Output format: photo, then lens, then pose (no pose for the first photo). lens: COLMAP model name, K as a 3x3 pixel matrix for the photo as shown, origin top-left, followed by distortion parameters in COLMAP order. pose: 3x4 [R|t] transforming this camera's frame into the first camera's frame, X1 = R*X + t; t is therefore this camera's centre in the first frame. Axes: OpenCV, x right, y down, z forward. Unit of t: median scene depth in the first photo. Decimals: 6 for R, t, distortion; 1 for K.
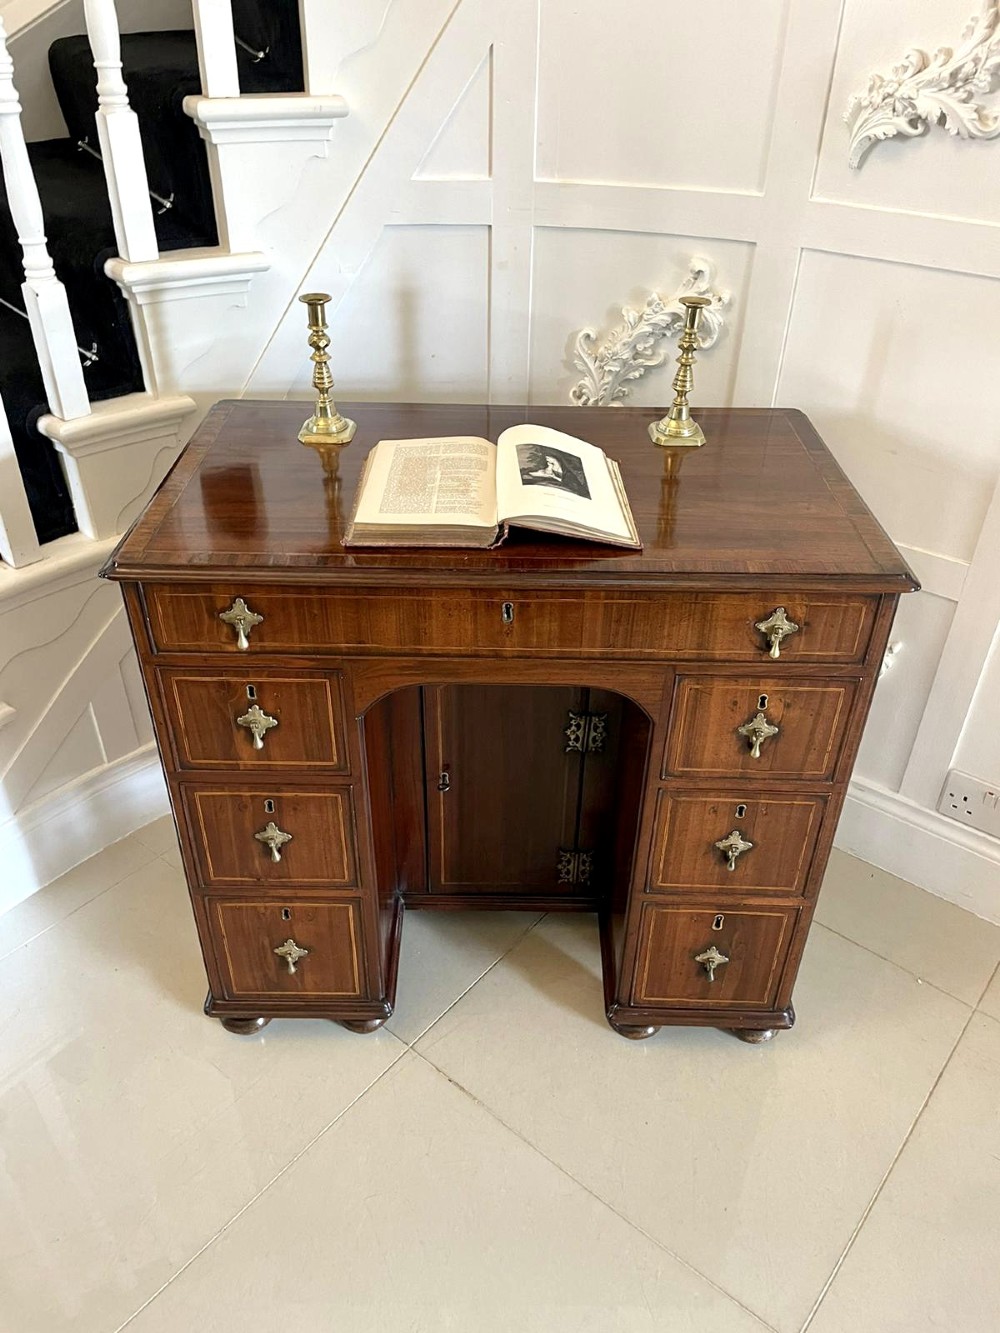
lens RADIAL K [[1015.0, 0, 500.0], [0, 1015.0, 666.5], [0, 0, 1]] dist [0.022783, -0.001002]
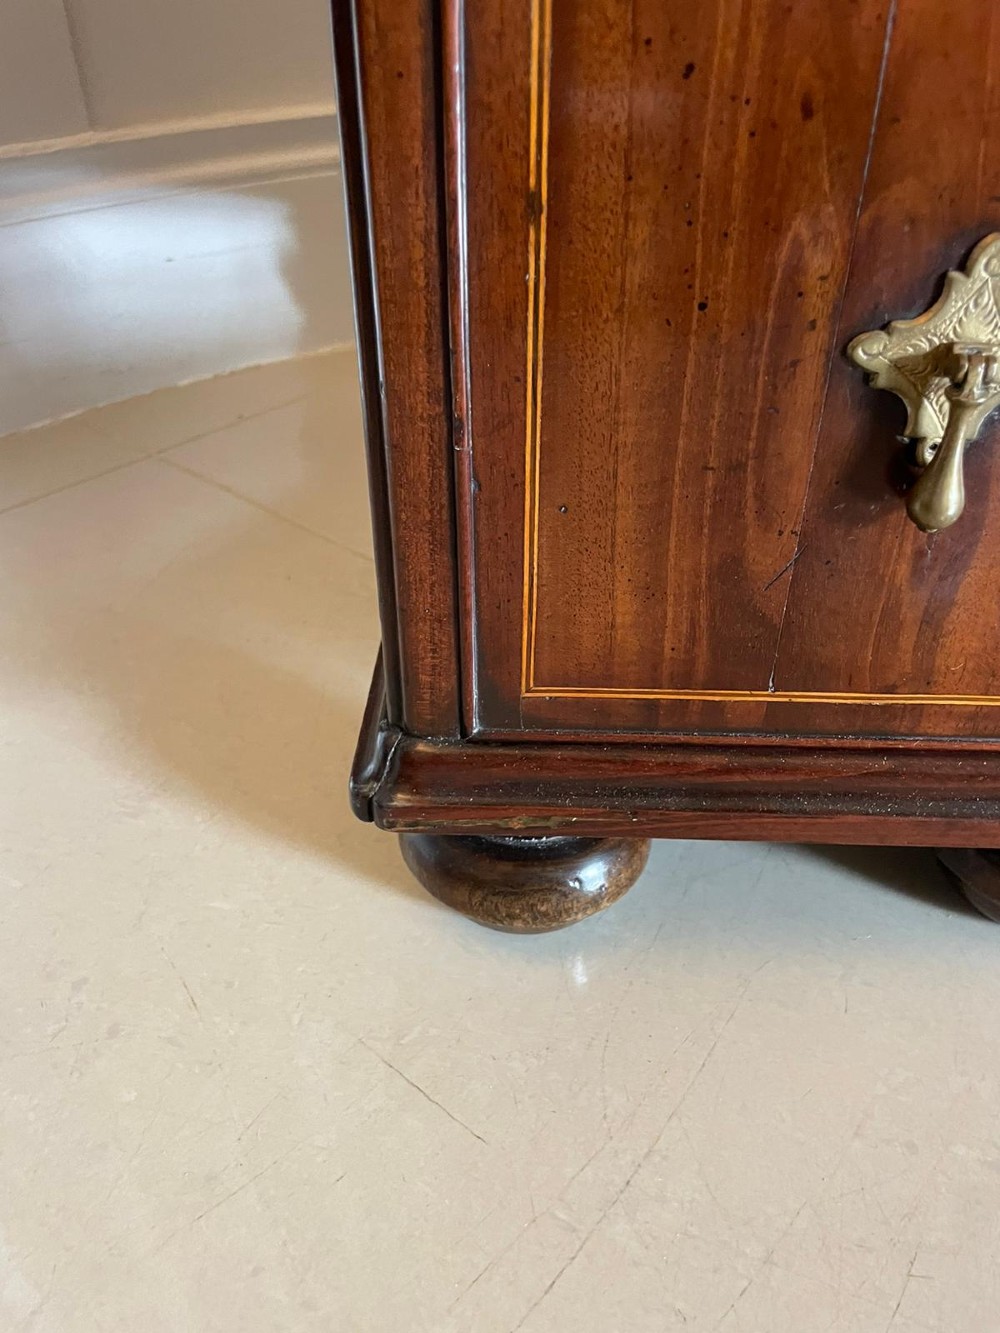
lens RADIAL K [[1015.0, 0, 500.0], [0, 1015.0, 666.5], [0, 0, 1]] dist [0.022783, -0.001002]
pose [[0.998523, 0.016913, -0.051639, -0.303947], [-0.015541, 0.999518, 0.026859, 0.369900], [0.052069, -0.026017, 0.998305, 0.977652]]
